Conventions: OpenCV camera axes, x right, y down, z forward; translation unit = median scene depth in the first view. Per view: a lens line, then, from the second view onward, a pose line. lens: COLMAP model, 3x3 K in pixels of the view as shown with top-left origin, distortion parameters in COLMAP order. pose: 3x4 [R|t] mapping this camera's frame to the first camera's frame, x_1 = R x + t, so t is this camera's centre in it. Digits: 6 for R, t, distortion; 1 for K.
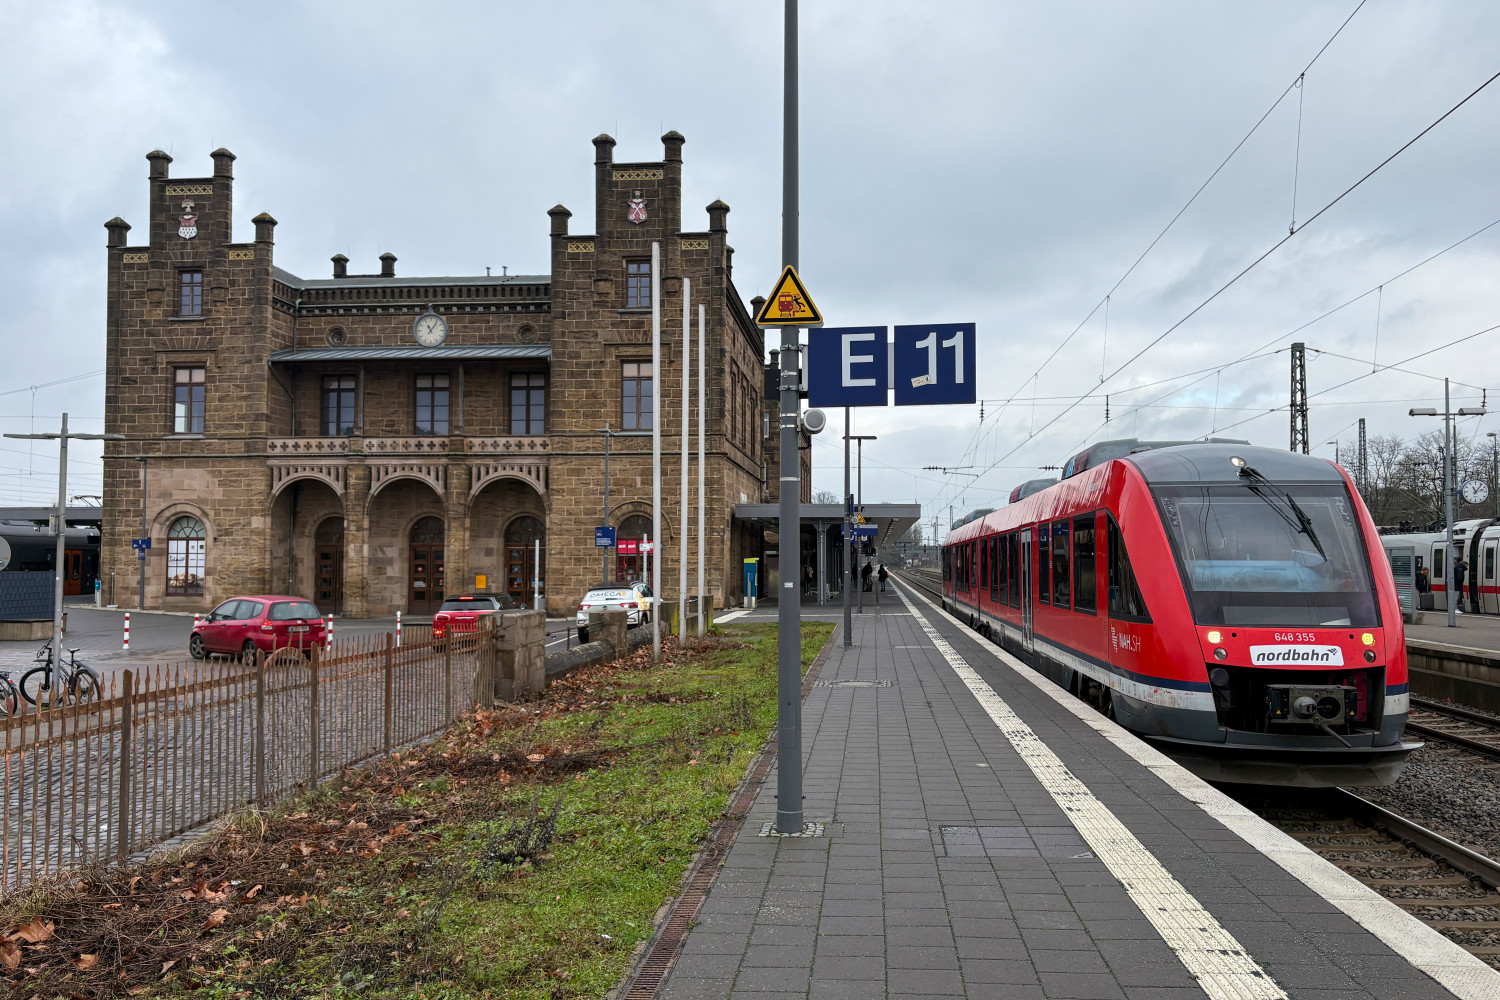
lens RADIAL K [[1160.9, 0, 744.4], [0, 1160.9, 515.4], [0, 0, 1]] dist [0.007788, 0.000847]
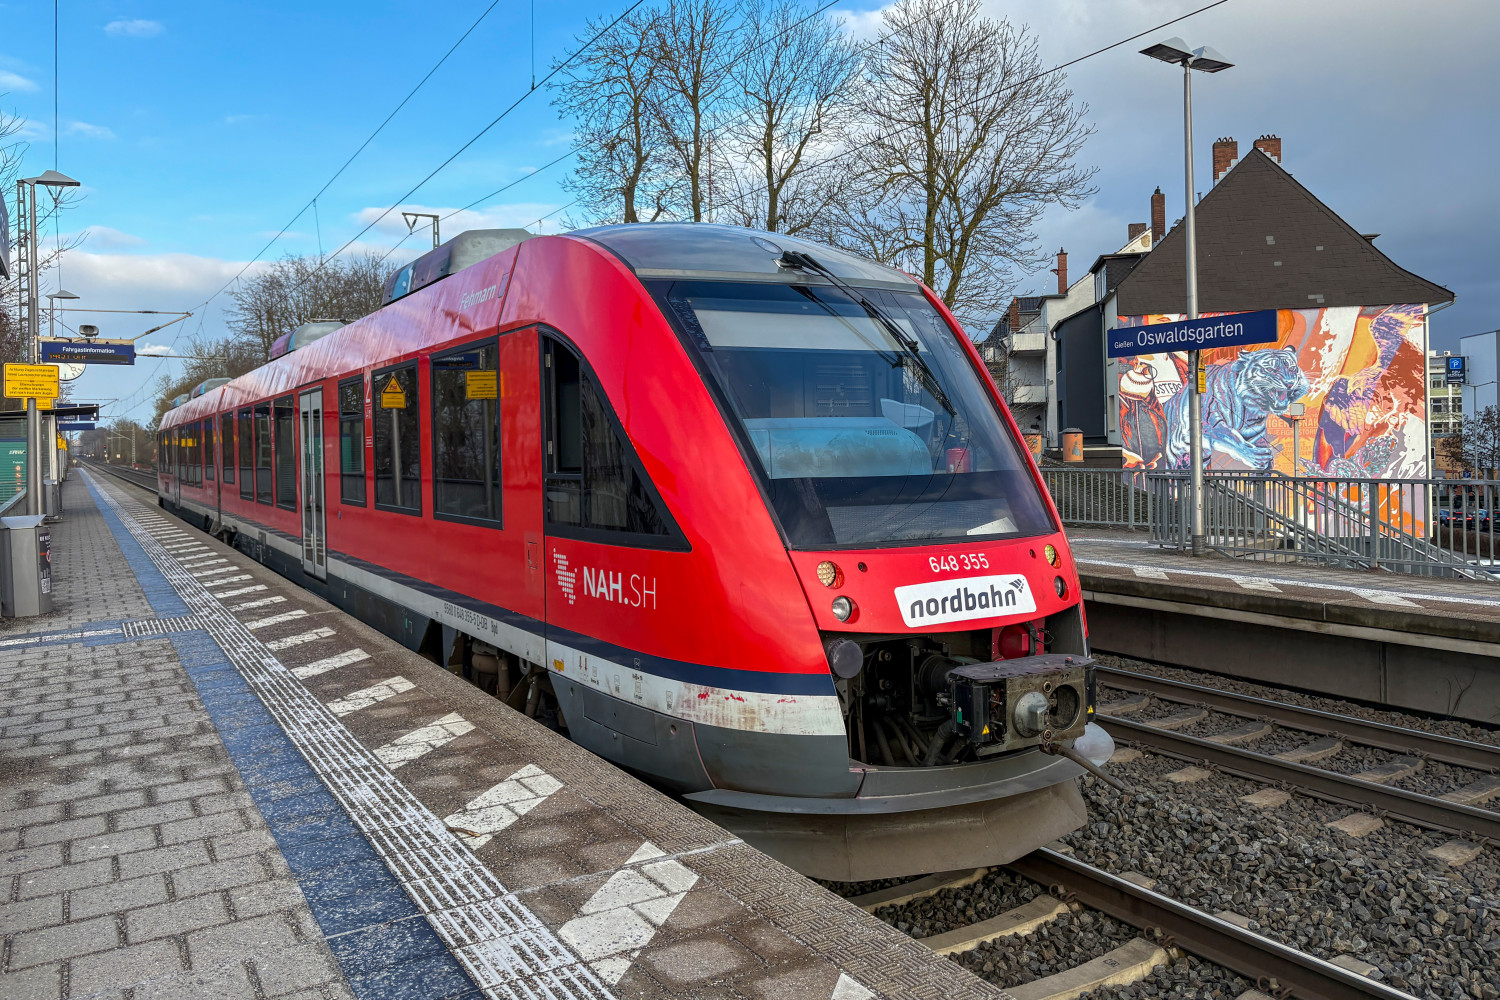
lens RADIAL K [[1158.1, 0, 694.7], [0, 1158.1, 433.8], [0, 0, 1]] dist [0.005836, 0.000652]
pose [[0.825722, -0.012425, 0.563941, 0.094038], [-0.001882, 0.999691, 0.024781, 0.036150], [-0.564075, -0.021524, 0.825443, 0.650639]]
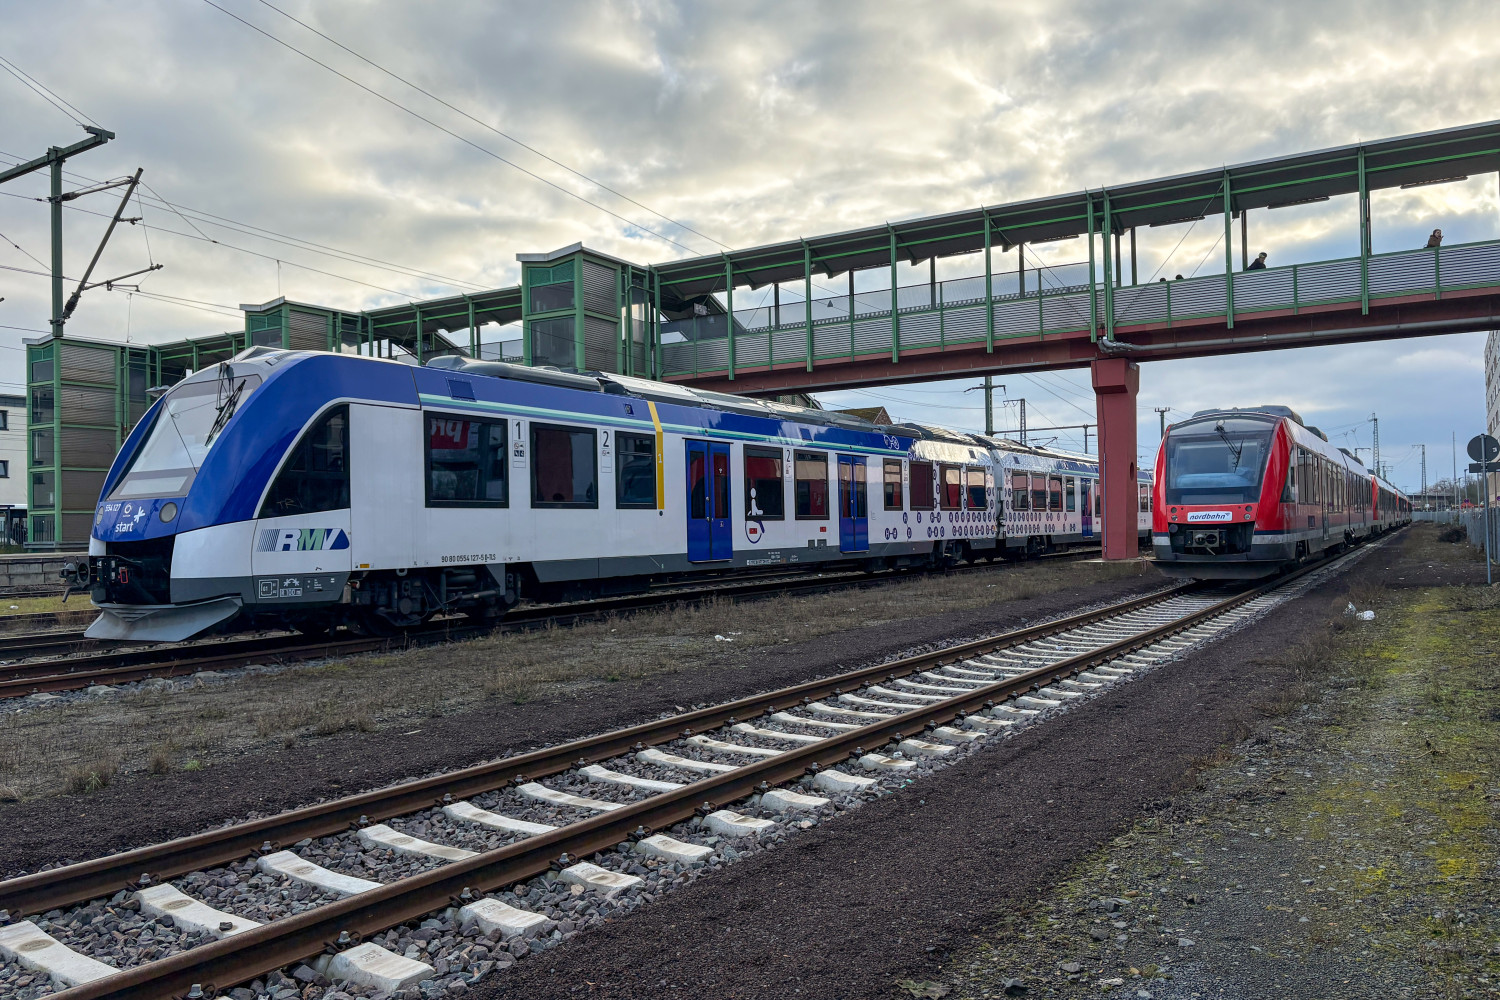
lens RADIAL K [[1160.9, 0, 744.4], [0, 1160.9, 515.4], [0, 0, 1]] dist [0.007788, 0.000847]
pose [[0.895235, -0.020536, -0.445121, 0.646285], [0.036442, 0.998965, 0.027205, 0.033196], [0.444101, -0.040576, 0.895057, -1.177500]]
